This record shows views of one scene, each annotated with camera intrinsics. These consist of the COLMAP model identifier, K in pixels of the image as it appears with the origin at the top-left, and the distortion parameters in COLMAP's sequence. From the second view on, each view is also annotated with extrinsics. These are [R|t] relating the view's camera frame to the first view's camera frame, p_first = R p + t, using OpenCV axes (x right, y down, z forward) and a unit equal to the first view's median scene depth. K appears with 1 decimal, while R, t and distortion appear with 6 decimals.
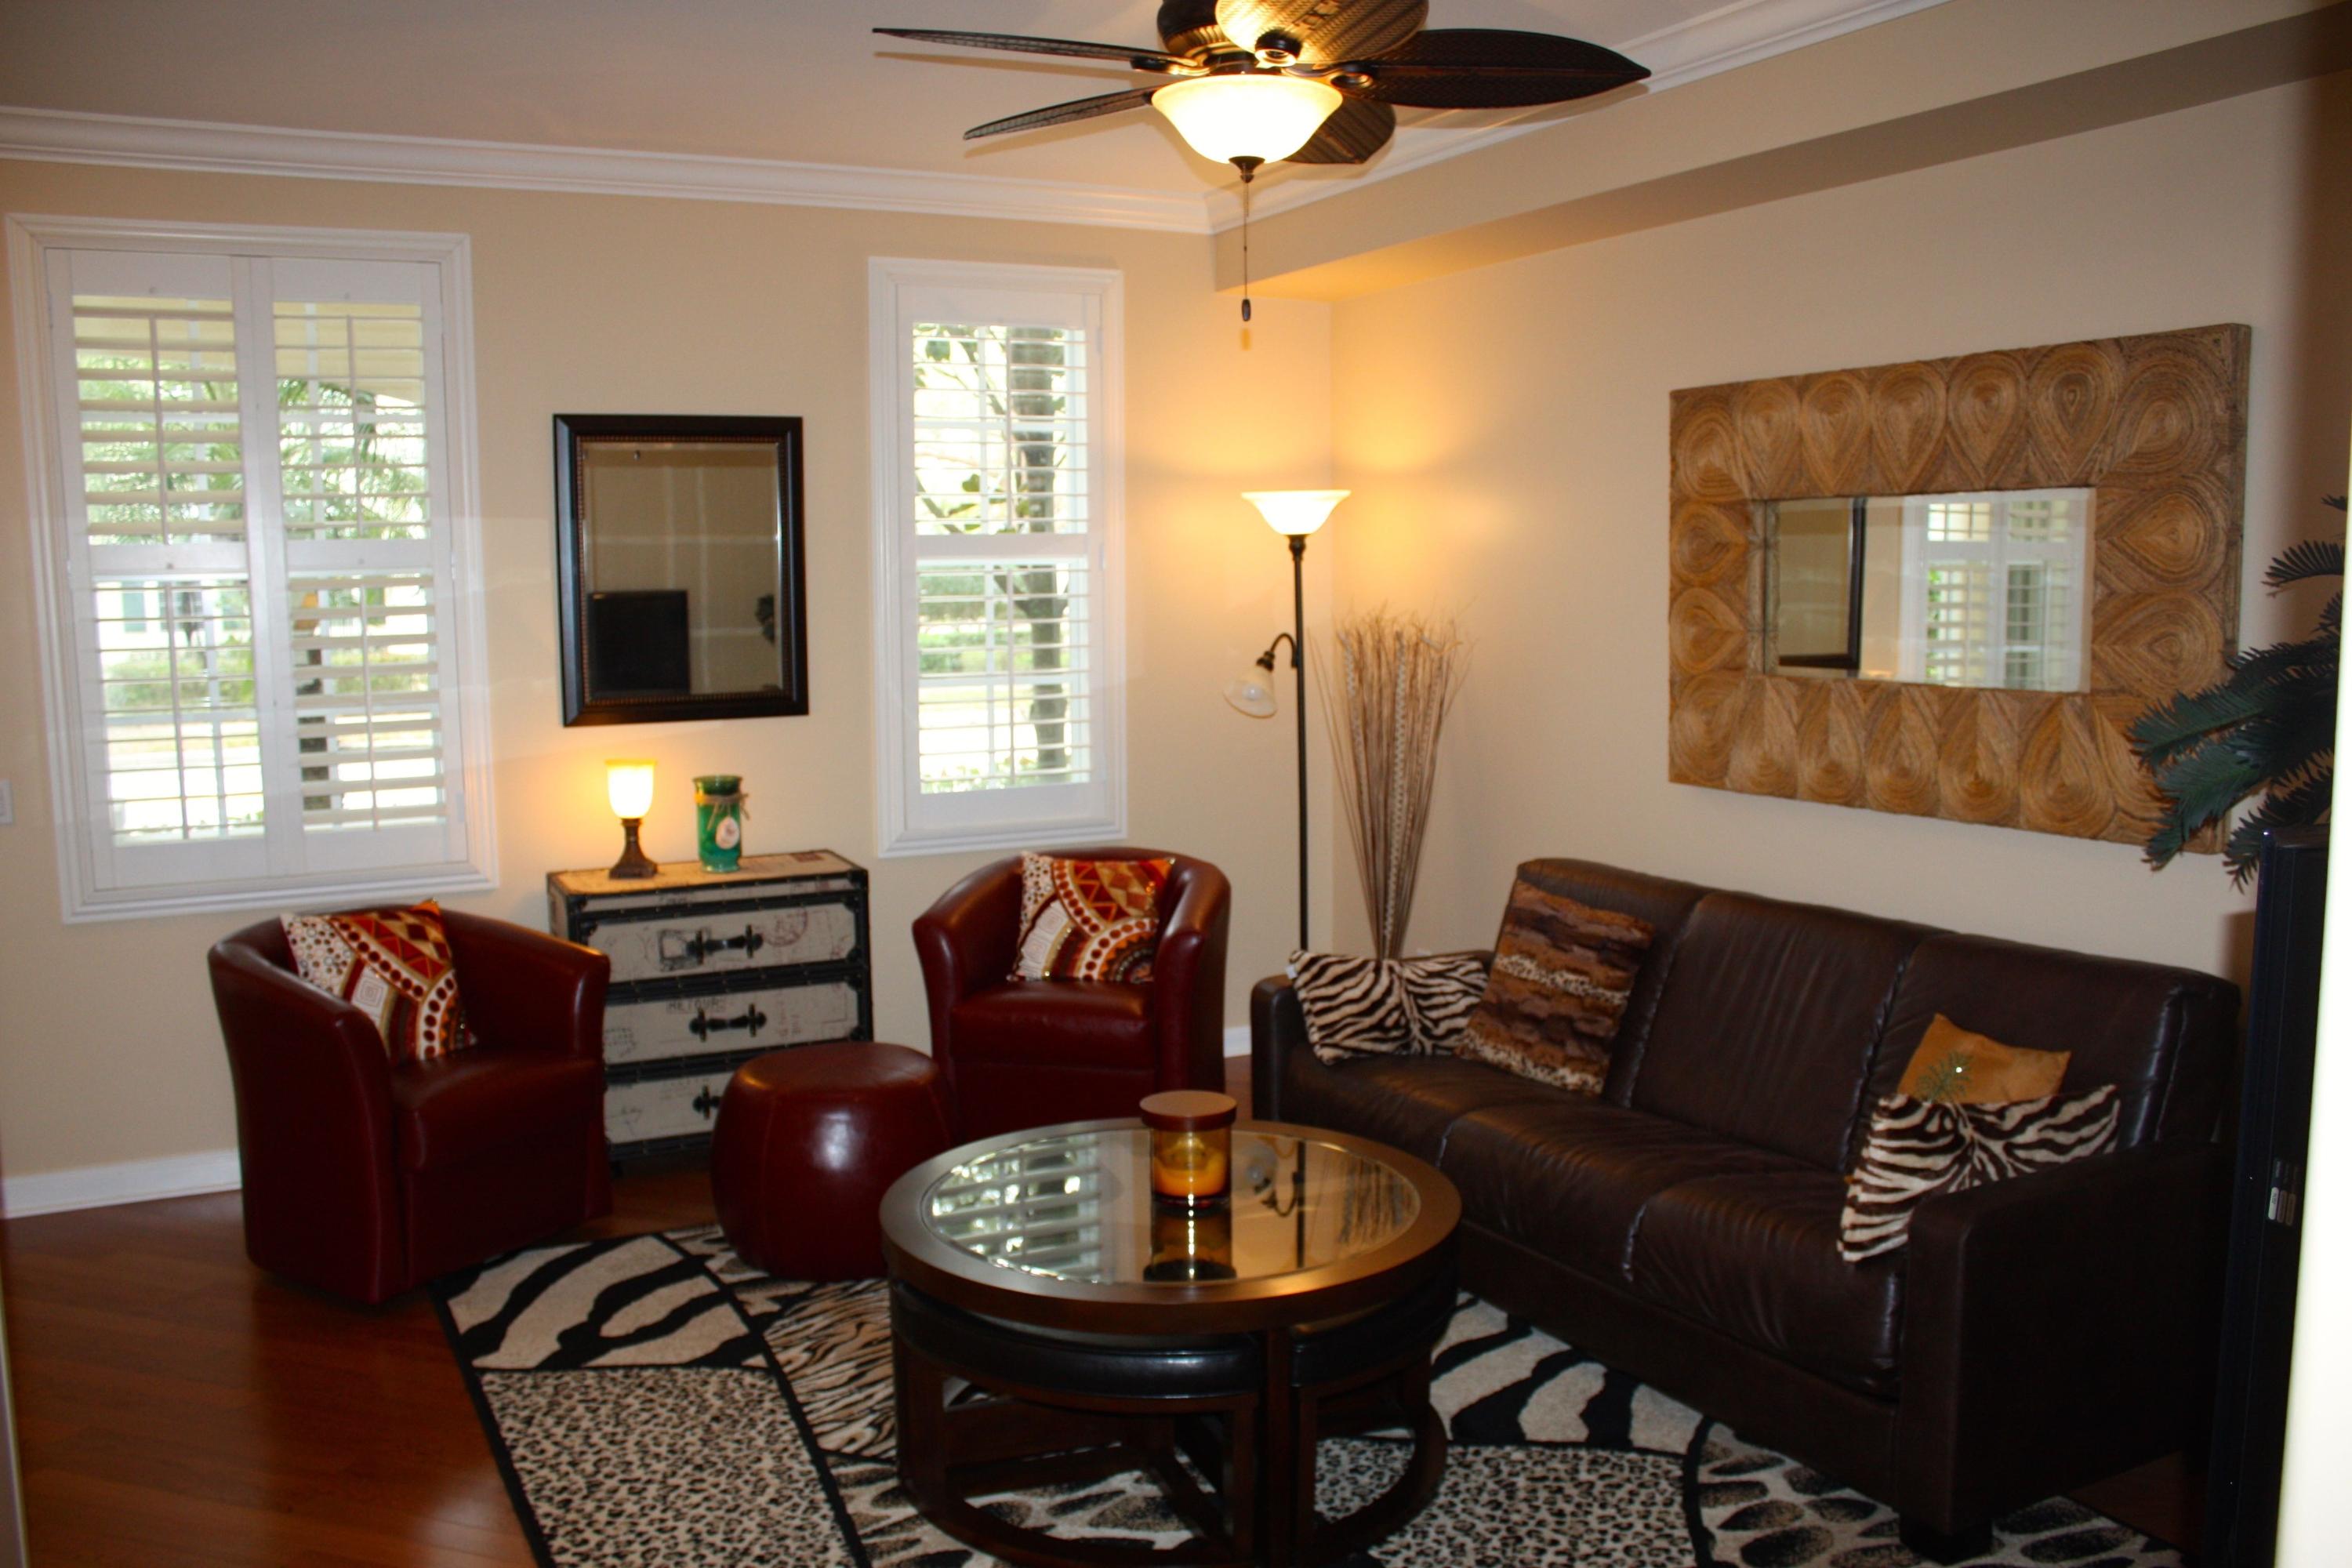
lens RADIAL K [[1962.7, 0, 1171.2], [0, 1962.7, 791.8], [0, 0, 1]] dist [-0.164061, 0.142887]
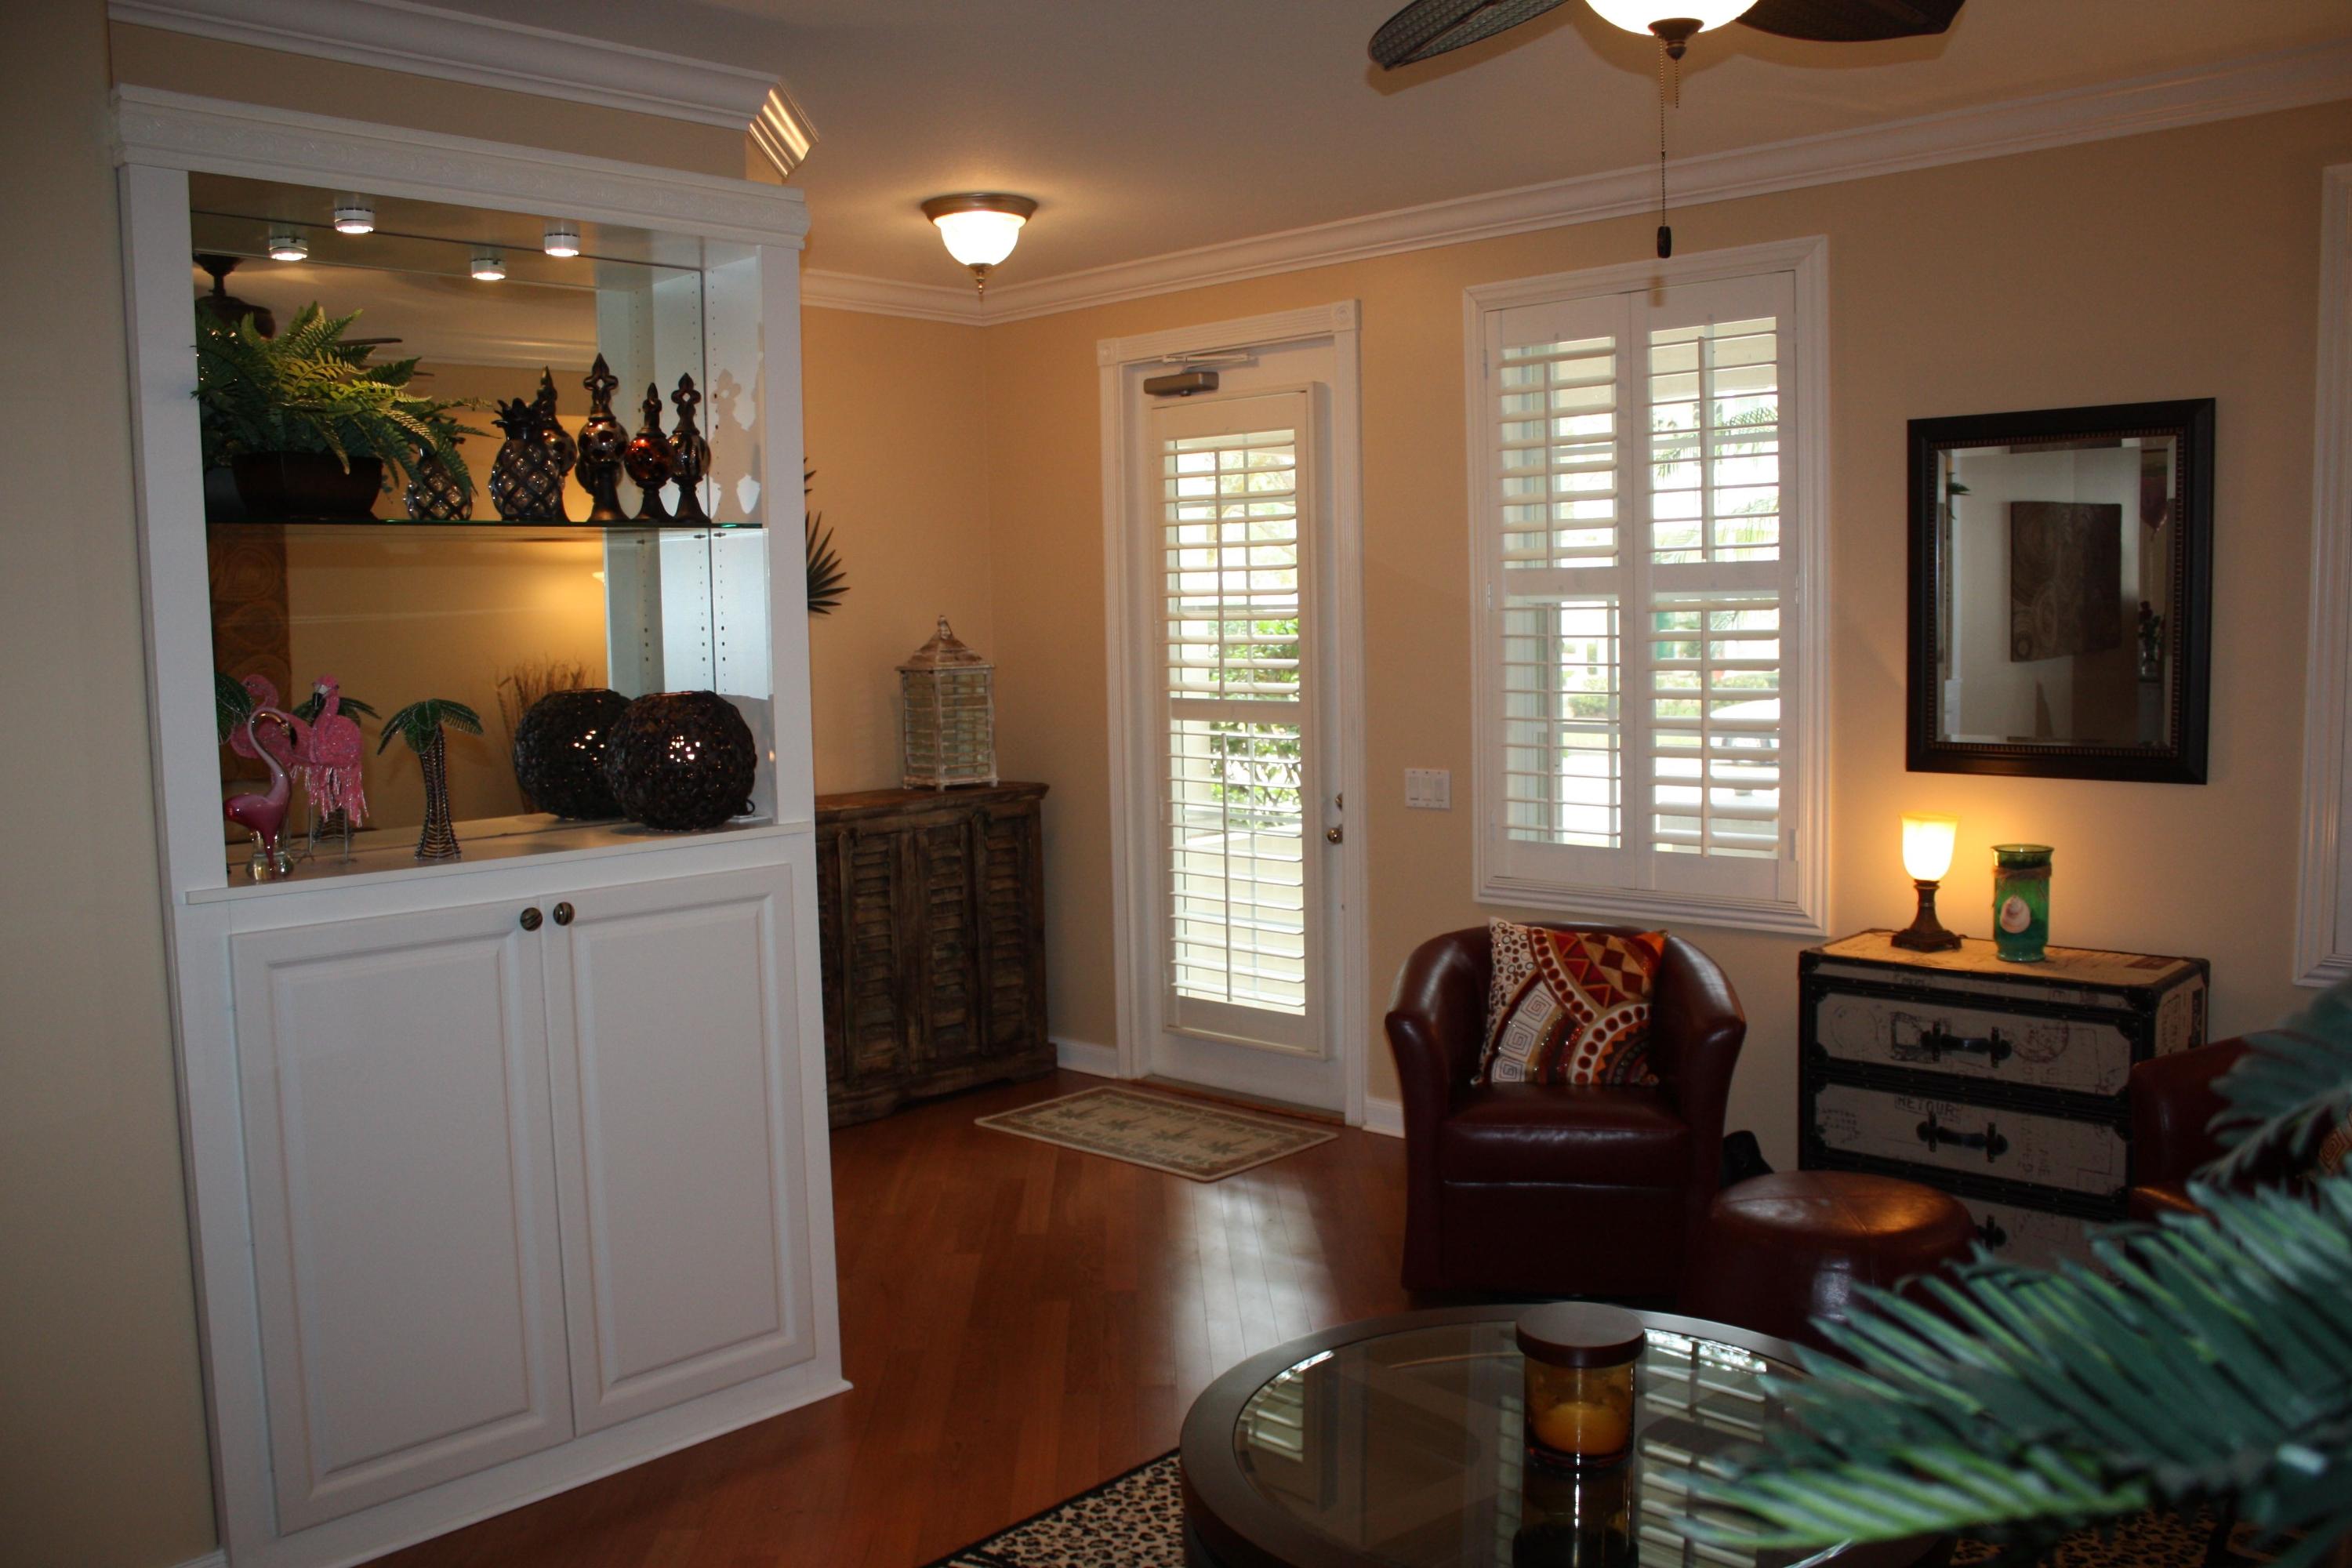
lens RADIAL K [[1962.7, 0, 1171.2], [0, 1962.7, 791.8], [0, 0, 1]] dist [-0.164061, 0.142887]
pose [[0.325400, 0.090585, -0.941228, 0.422792], [-0.092995, 0.993641, 0.063479, -0.049831], [0.940992, 0.066873, 0.331755, 0.399411]]
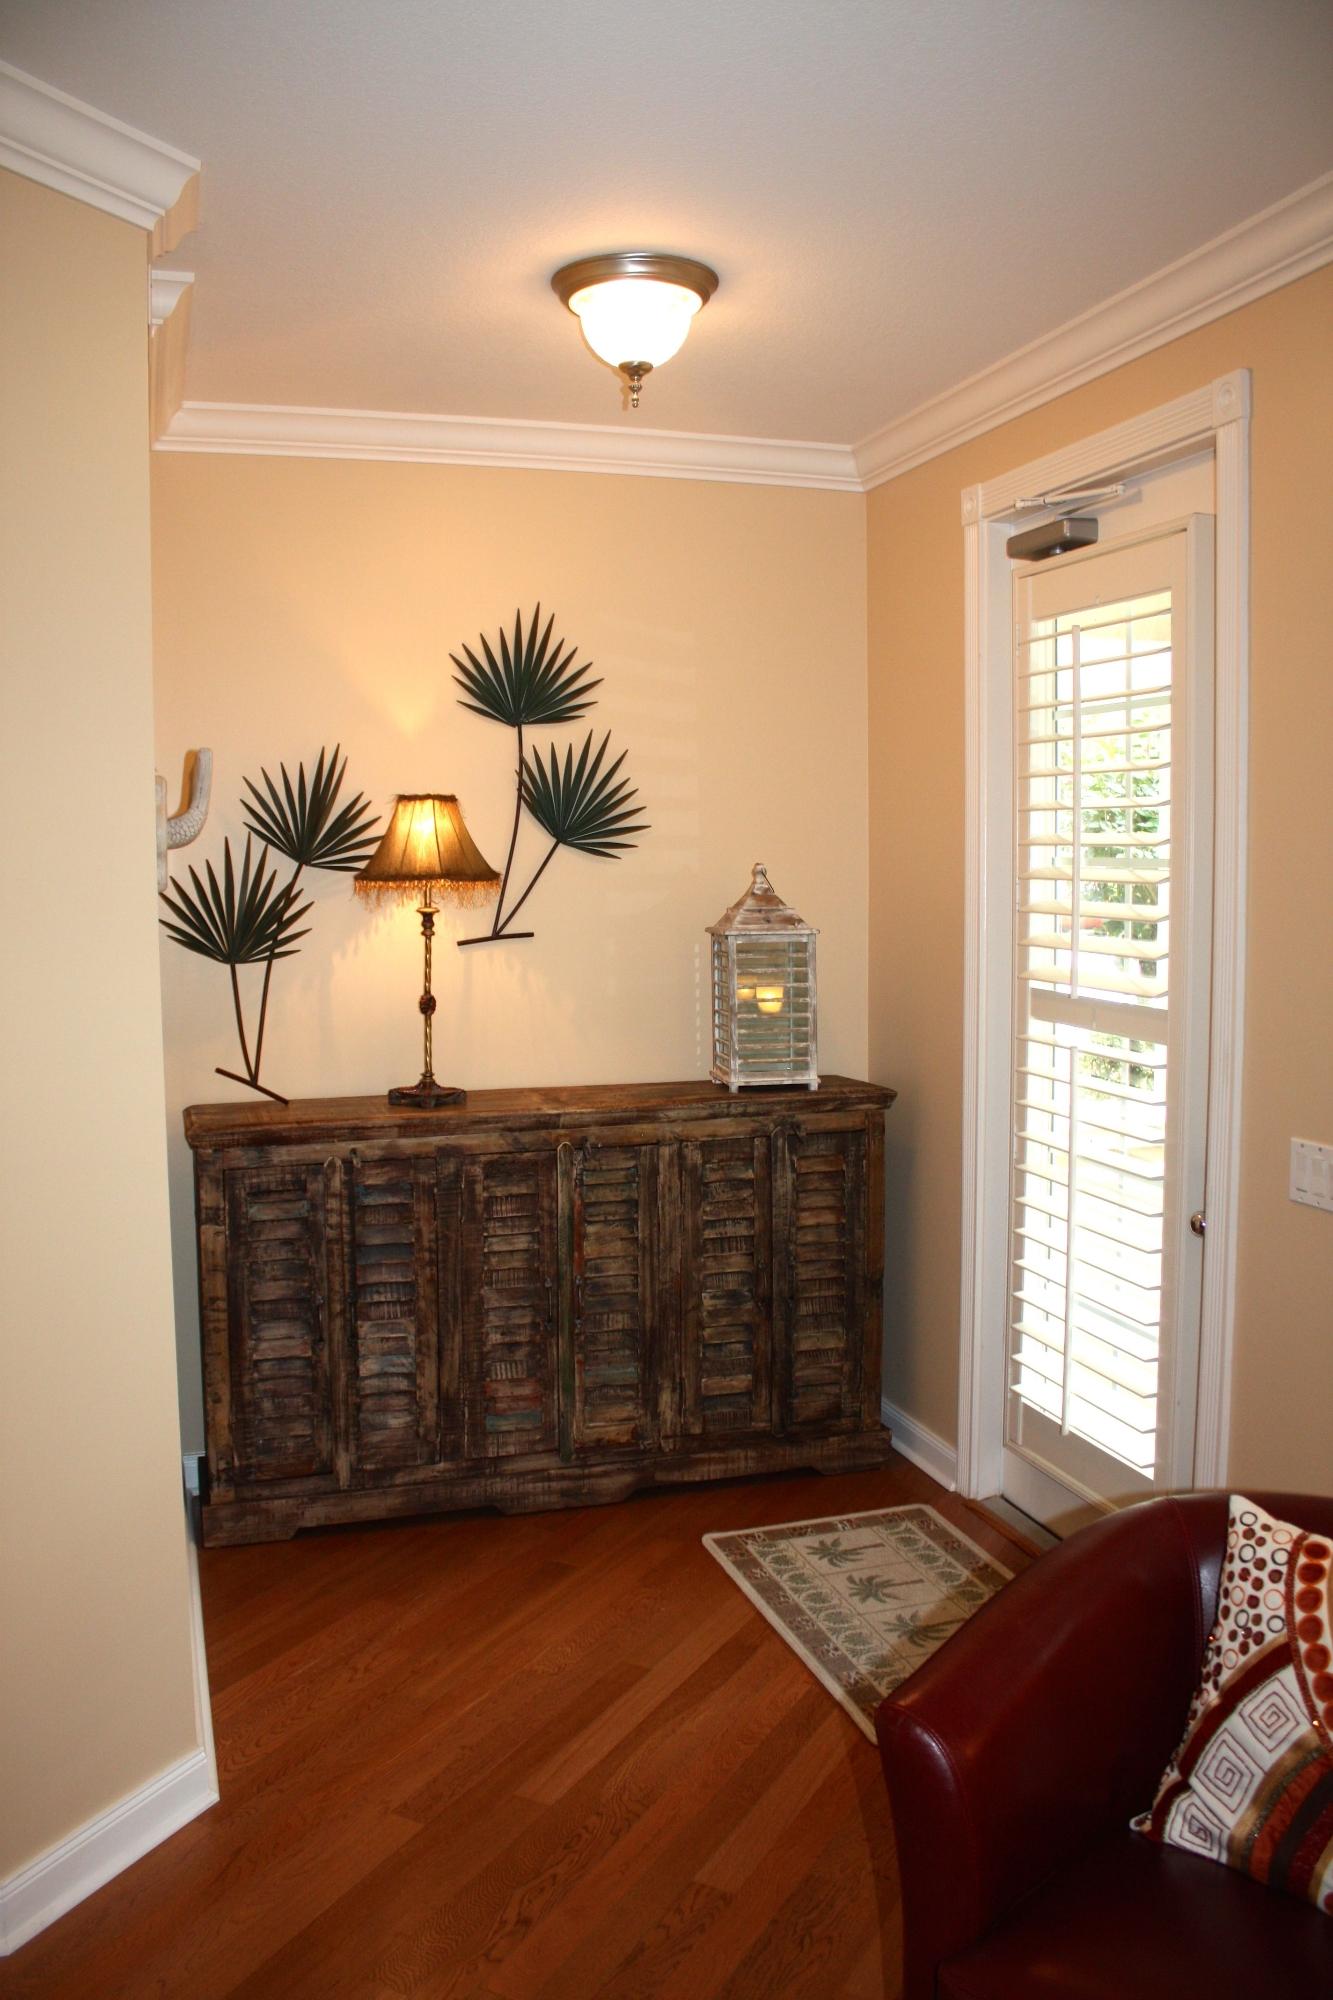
lens RADIAL K [[1669.0, 0, 660.7], [0, 1669.0, 1009.9], [0, 0, 1]] dist [-0.164061, 0.142887]
pose [[-0.167653, 0.103639, -0.980383, -0.004812], [-0.110394, 0.986231, 0.123135, -0.094130], [0.979646, 0.128873, -0.153903, 0.765761]]
